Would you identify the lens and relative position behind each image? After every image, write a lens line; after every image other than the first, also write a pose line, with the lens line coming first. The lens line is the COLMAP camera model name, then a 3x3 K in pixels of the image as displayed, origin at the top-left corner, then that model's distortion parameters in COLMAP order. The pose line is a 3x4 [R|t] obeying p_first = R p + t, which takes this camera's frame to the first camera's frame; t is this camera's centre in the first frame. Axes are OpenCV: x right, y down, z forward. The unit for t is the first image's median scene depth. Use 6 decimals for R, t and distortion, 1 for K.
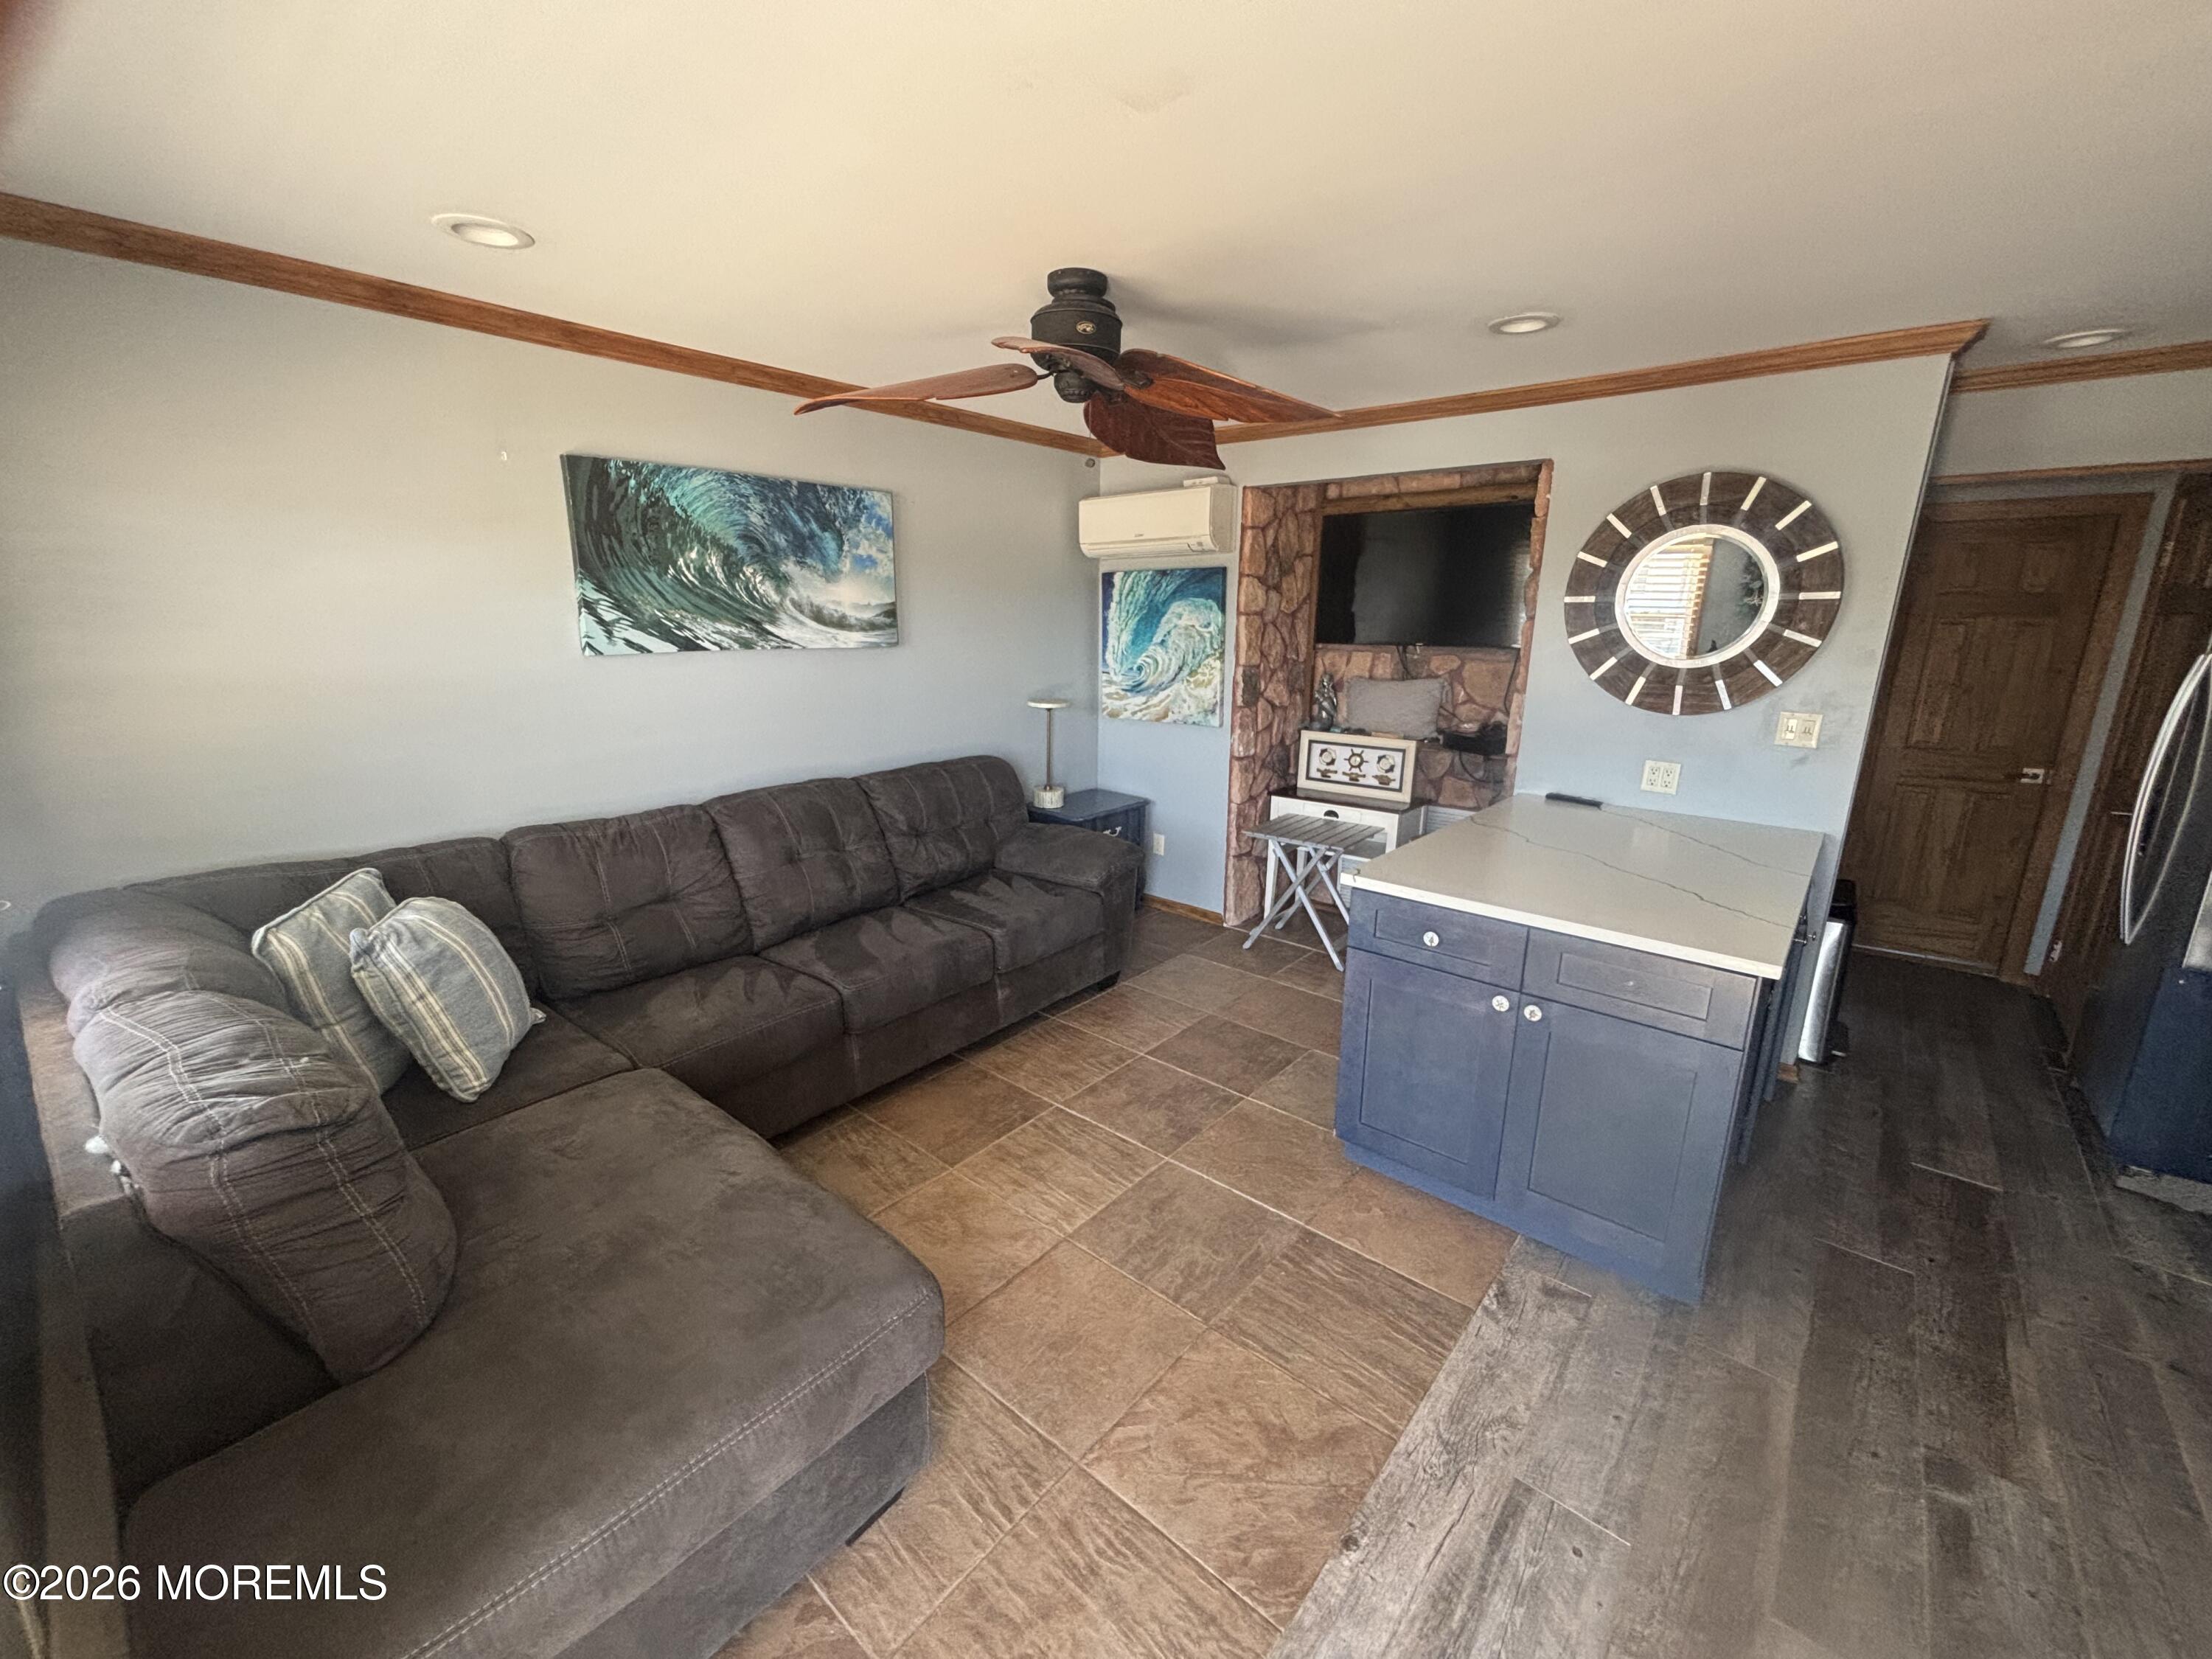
lens RADIAL K [[886.5, 0, 1110.3], [0, 886.5, 825.1], [0, 0, 1]] dist [0.001161, -0.000217]
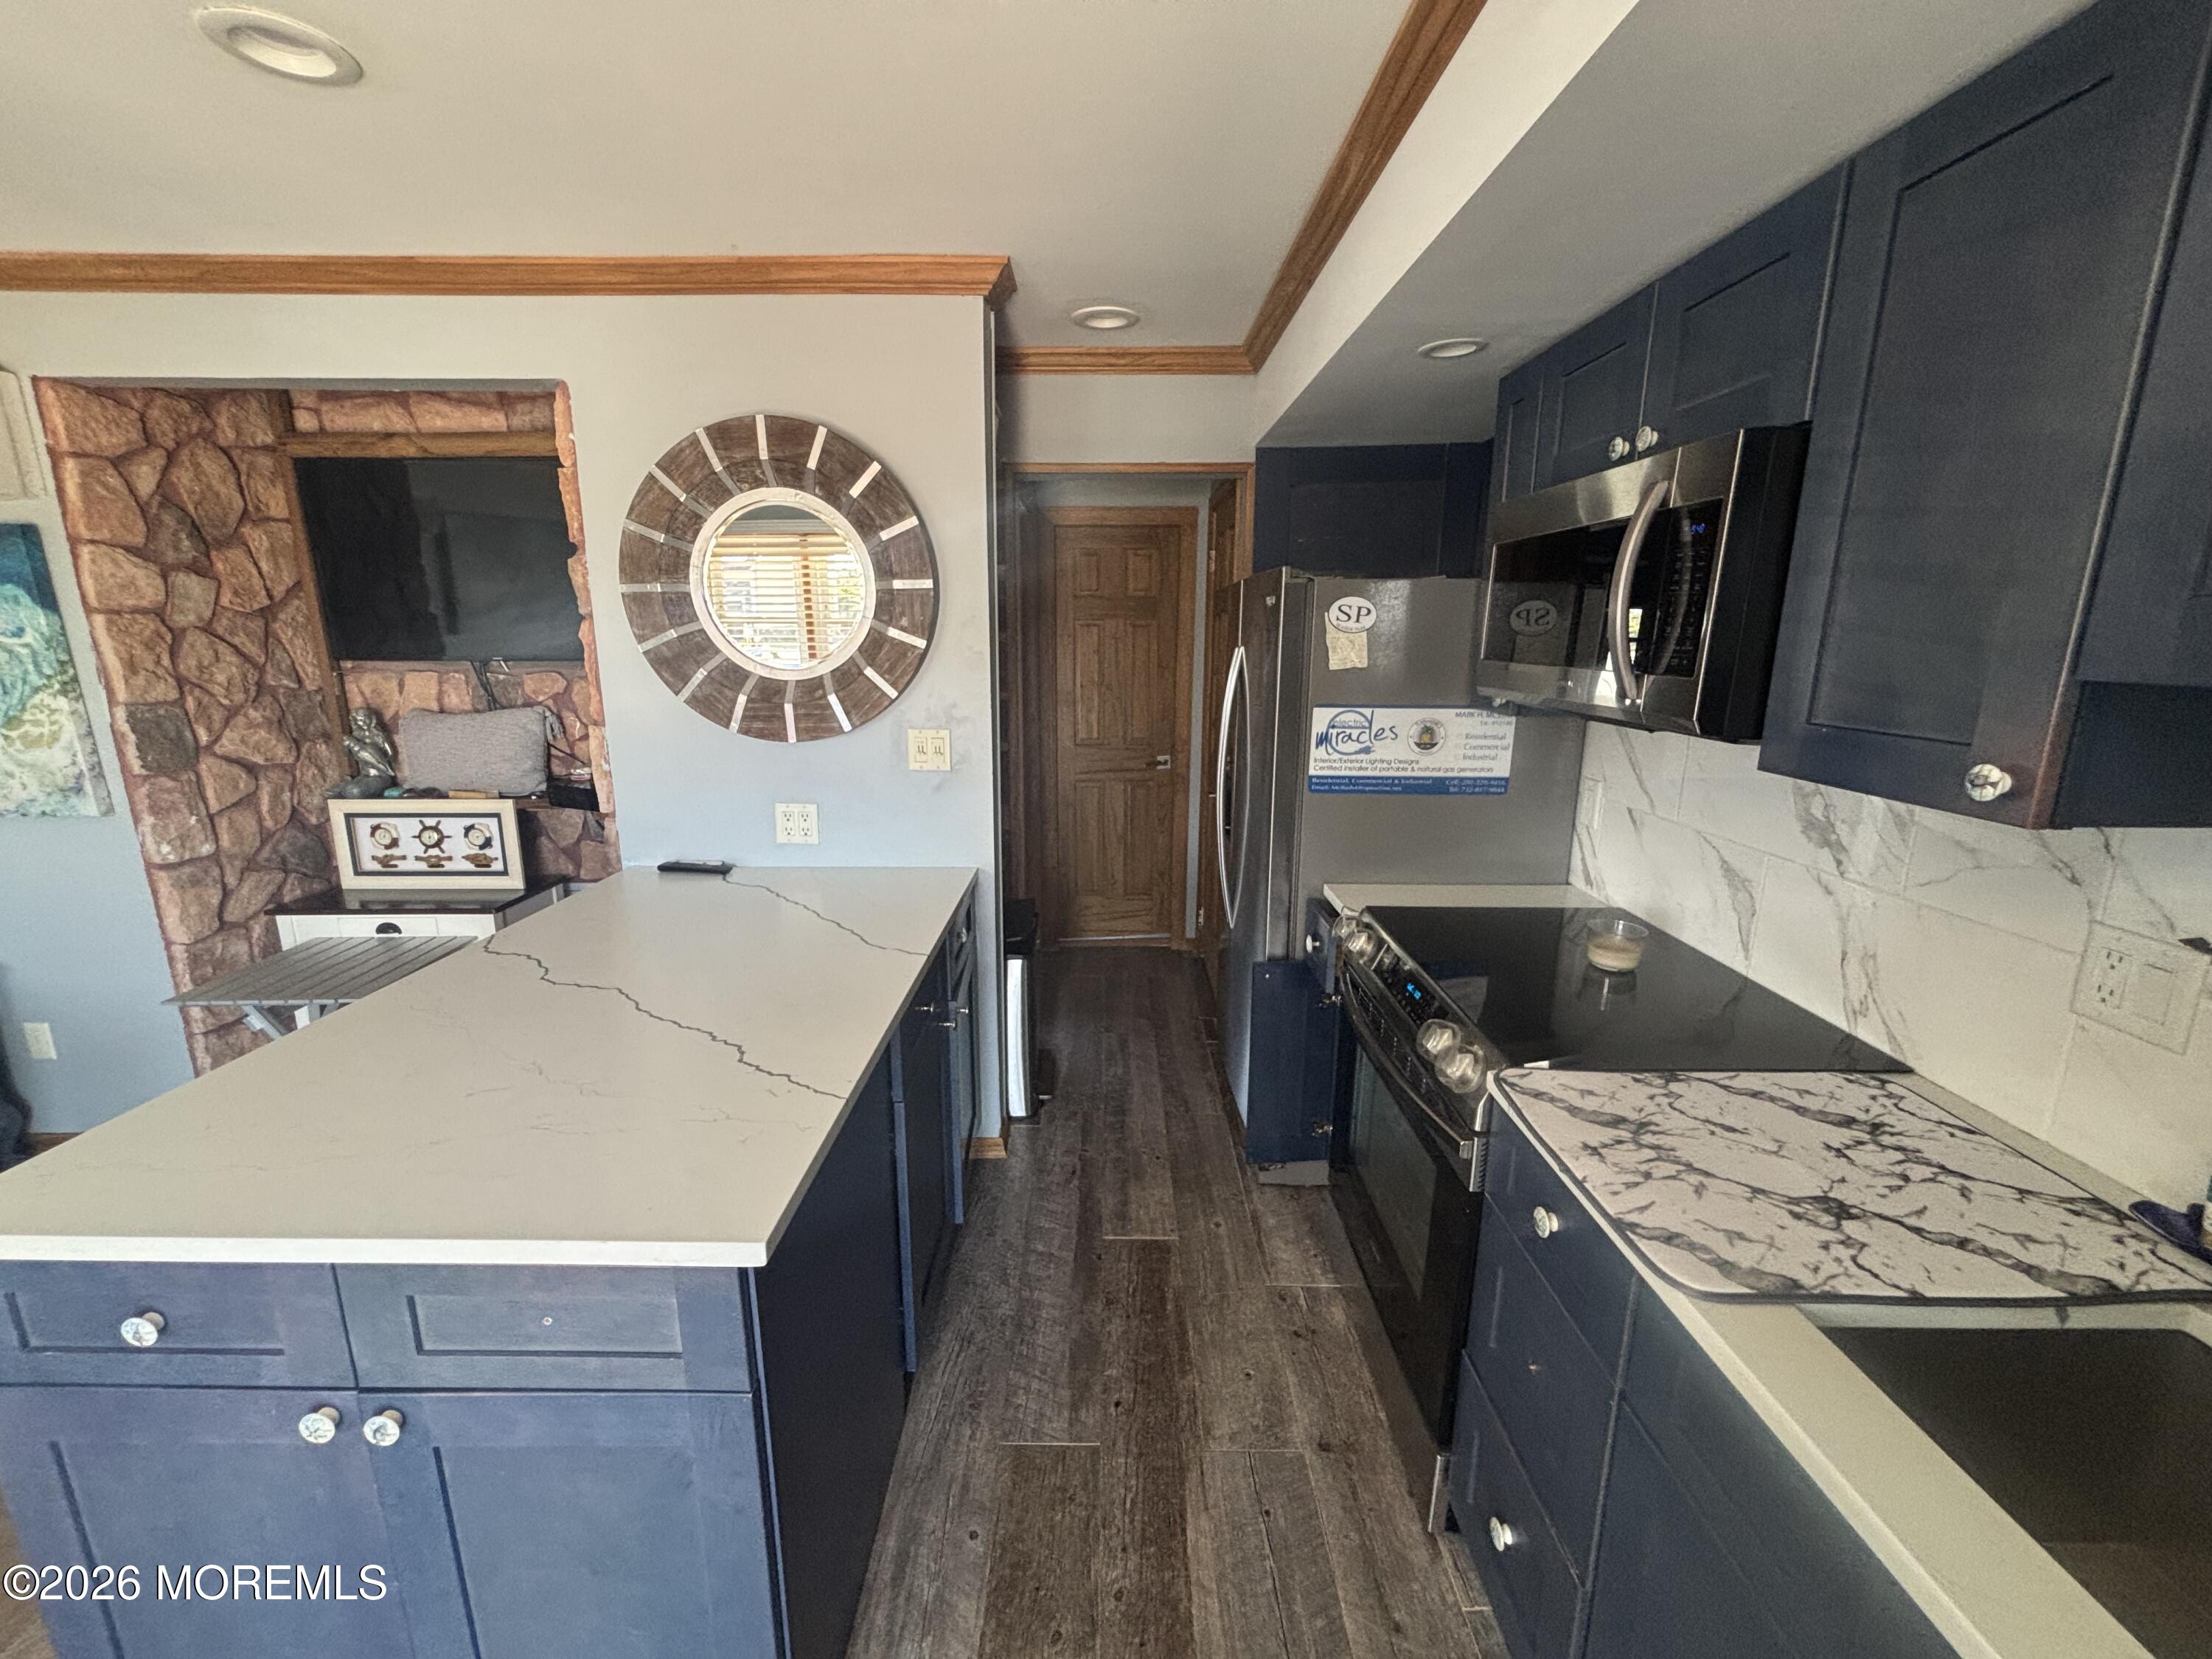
lens RADIAL K [[886.5, 0, 1103.3], [0, 886.5, 827.9], [0, 0, 1]] dist [0.001161, -0.000217]
pose [[0.761788, -0.147399, 0.630834, 0.342683], [0.155521, 0.986905, 0.042792, -0.042483], [-0.628881, 0.065510, 0.774737, 0.248601]]
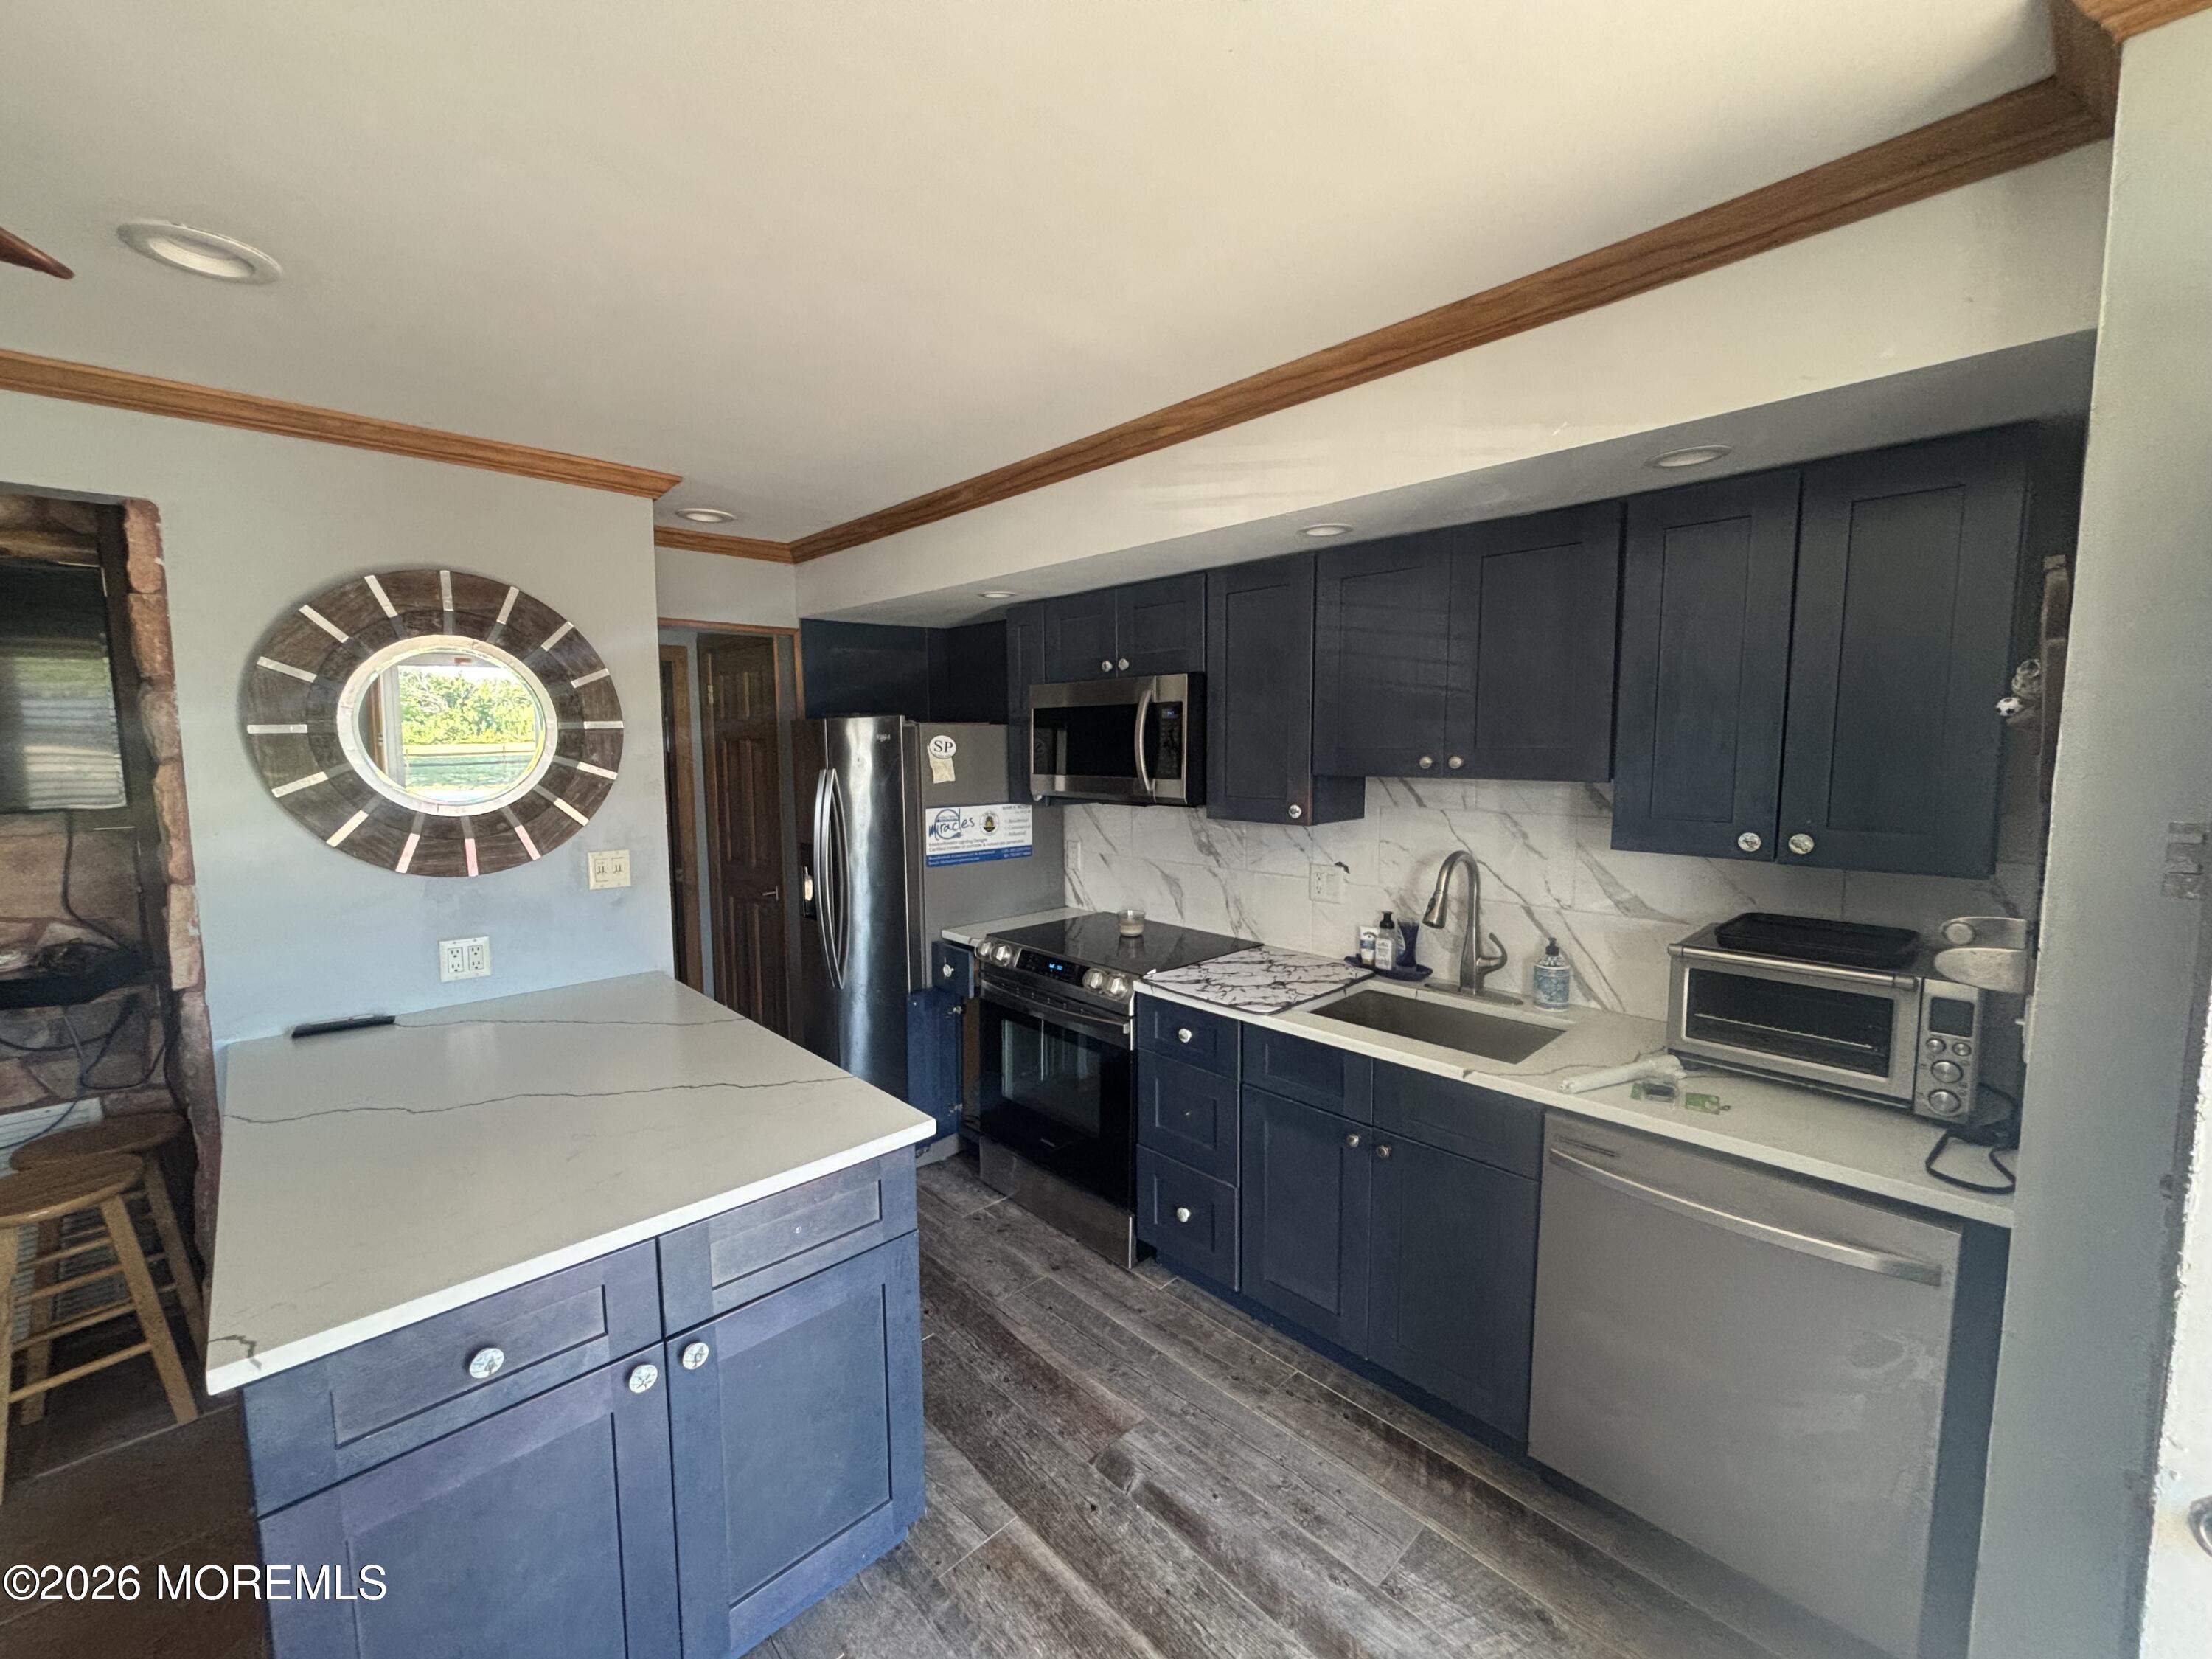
lens RADIAL K [[886.5, 0, 1100.4], [0, 886.5, 822.6], [0, 0, 1]] dist [0.001161, -0.000217]
pose [[0.094774, -0.102017, 0.990258, -0.062203], [0.241709, 0.967327, 0.076521, -0.093690], [-0.965709, 0.232103, 0.116336, 0.366607]]
